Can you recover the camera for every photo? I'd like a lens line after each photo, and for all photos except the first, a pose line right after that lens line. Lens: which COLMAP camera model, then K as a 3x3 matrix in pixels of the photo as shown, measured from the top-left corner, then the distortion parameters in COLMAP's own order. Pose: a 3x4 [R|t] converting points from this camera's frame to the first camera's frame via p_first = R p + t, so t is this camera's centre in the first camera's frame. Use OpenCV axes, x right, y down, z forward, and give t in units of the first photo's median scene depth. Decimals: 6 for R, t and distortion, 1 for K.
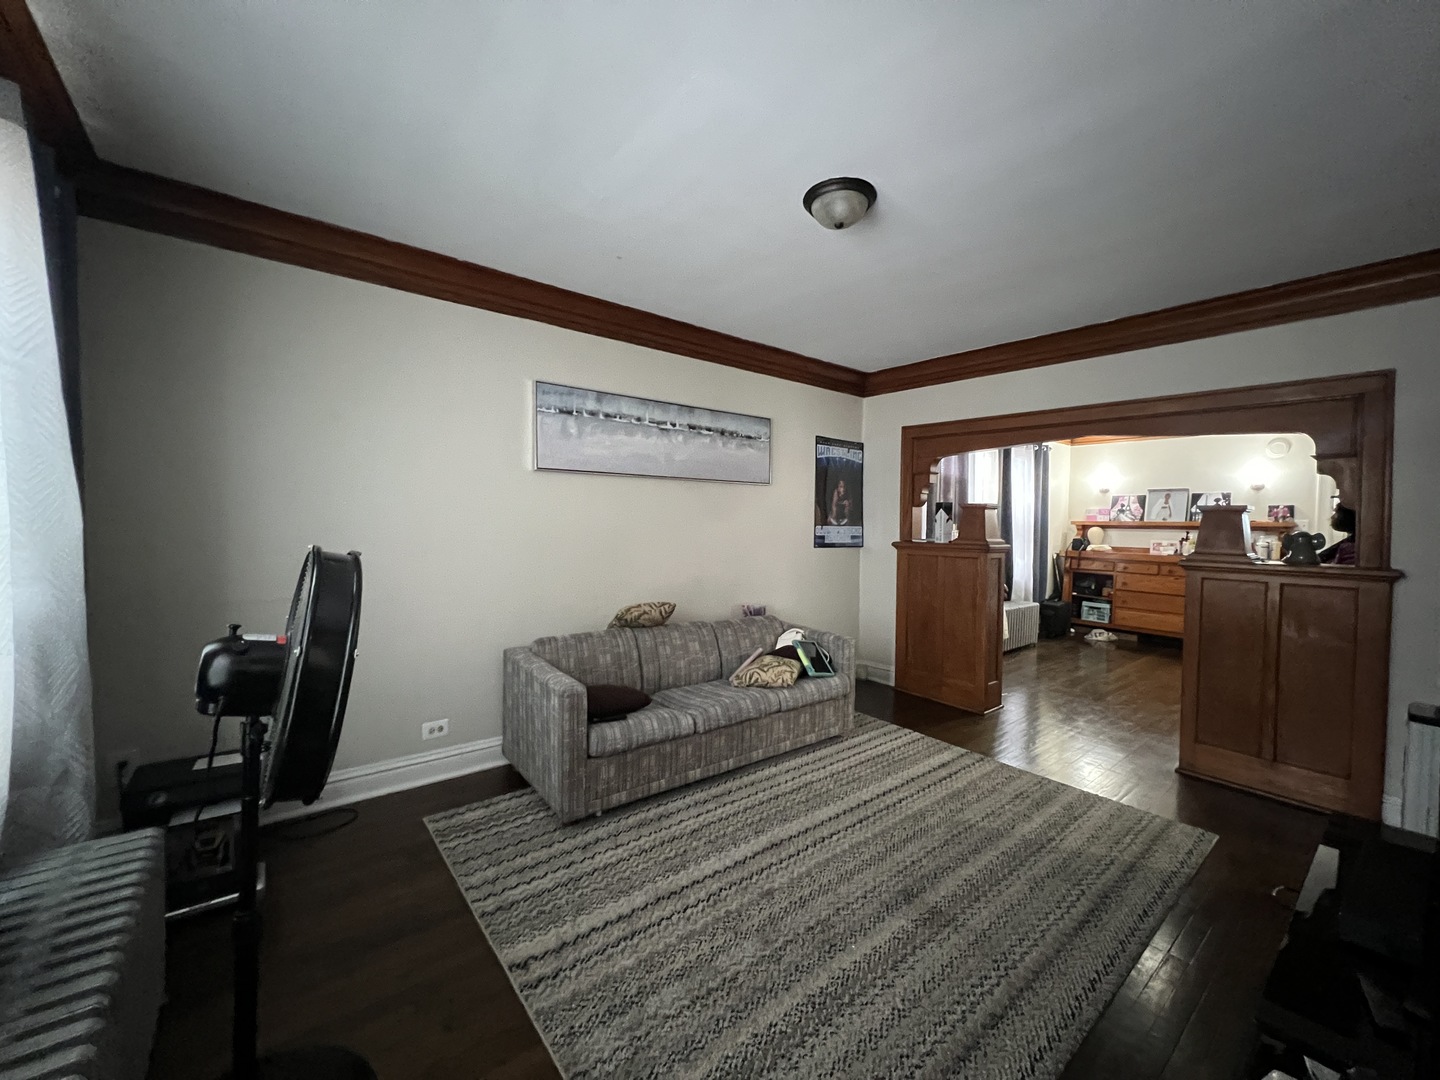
lens RADIAL K [[577.7, 0, 720.0], [0, 577.7, 540.0], [0, 0, 1]] dist [-0.000941, 0.000025]
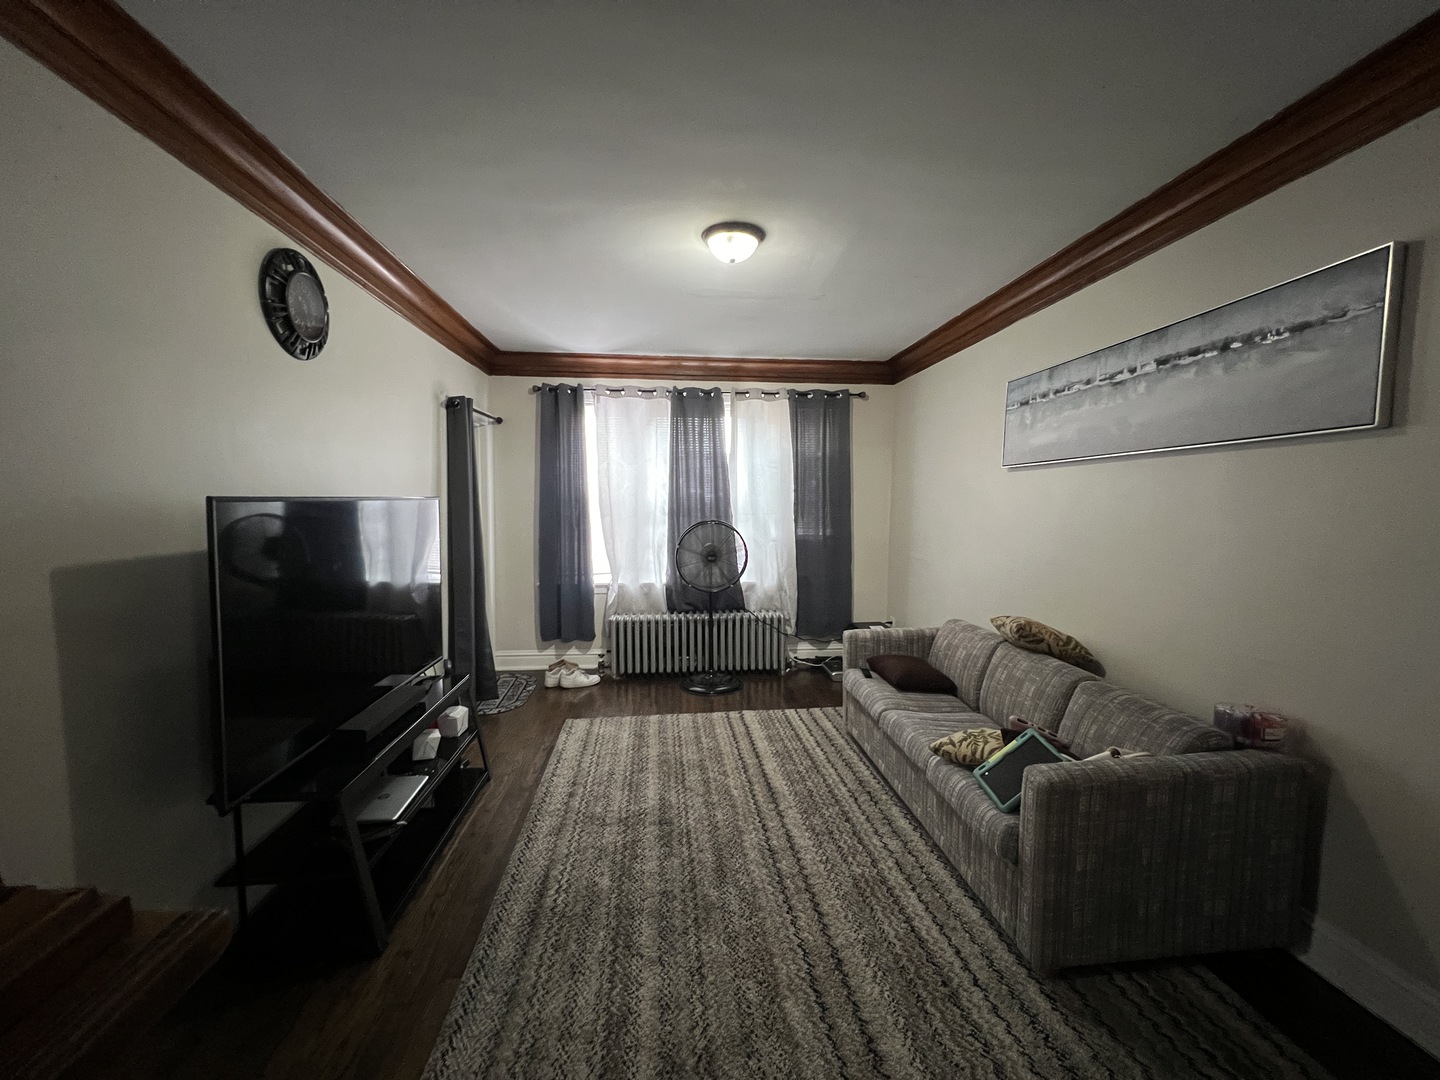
lens RADIAL K [[577.7, 0, 720.0], [0, 577.7, 540.0], [0, 0, 1]] dist [-0.000941, 0.000025]
pose [[-0.544608, 0.036129, -0.837912, 0.785818], [-0.038592, 0.996934, 0.068069, -0.039941], [0.837803, 0.069408, -0.541543, 1.067261]]
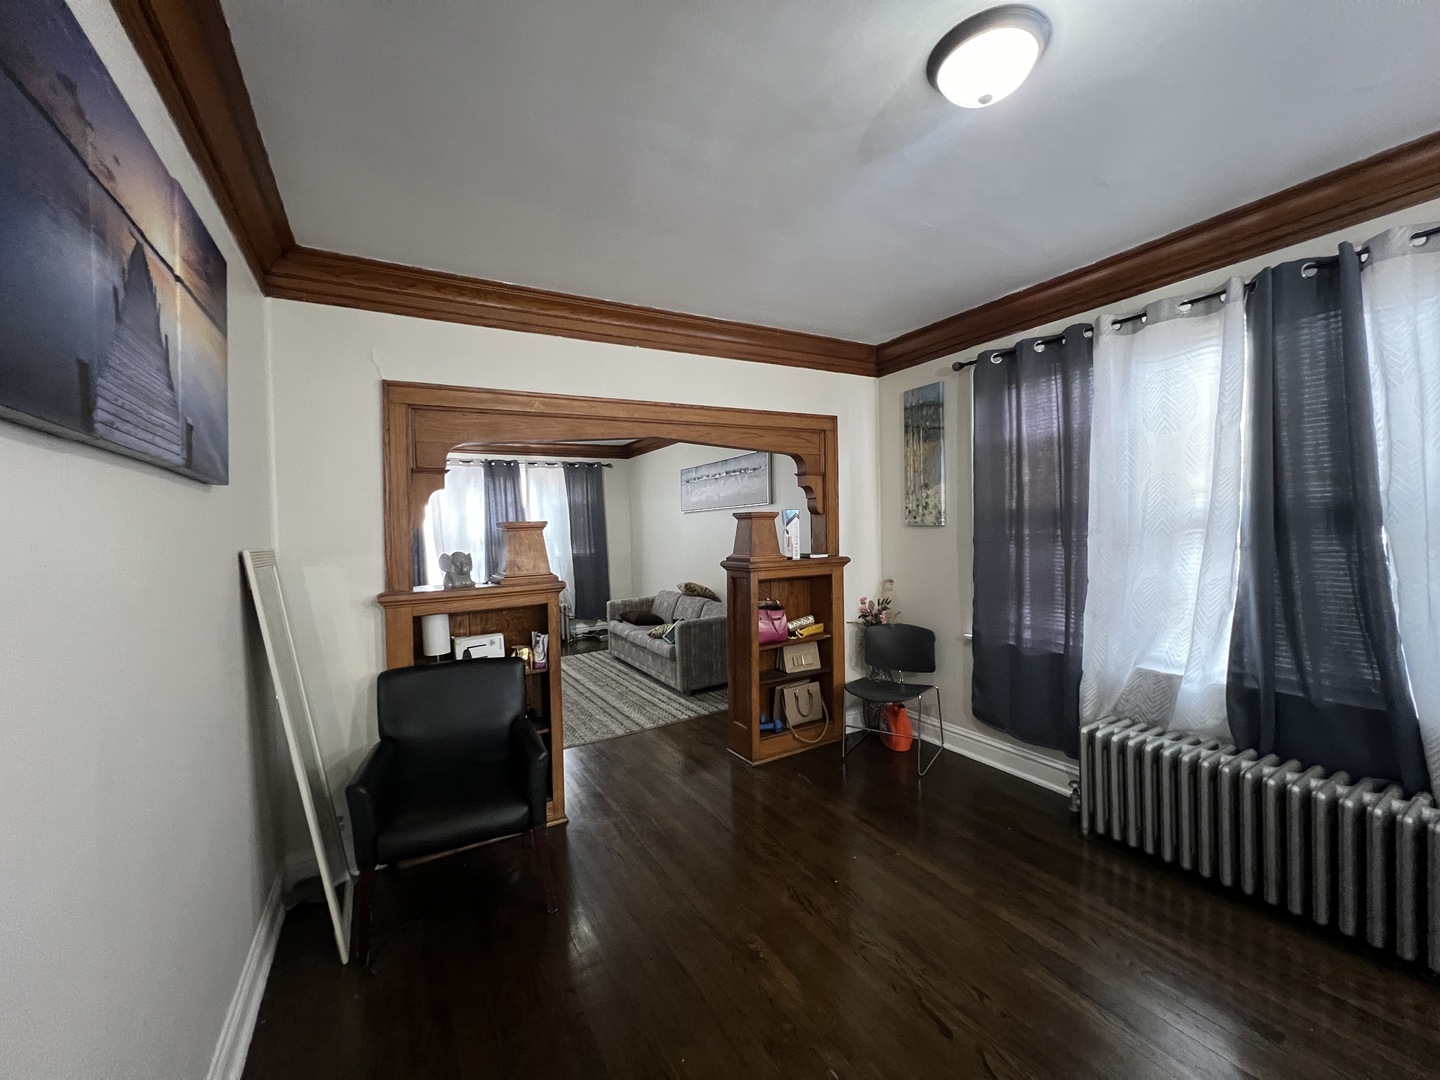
lens RADIAL K [[577.7, 0, 720.0], [0, 577.7, 540.0], [0, 0, 1]] dist [-0.000941, 0.000025]
pose [[-0.149999, 0.008738, -0.988647, 1.618639], [-0.003479, 0.999950, 0.009366, -0.038147], [0.988680, 0.004845, -0.149961, 1.353826]]
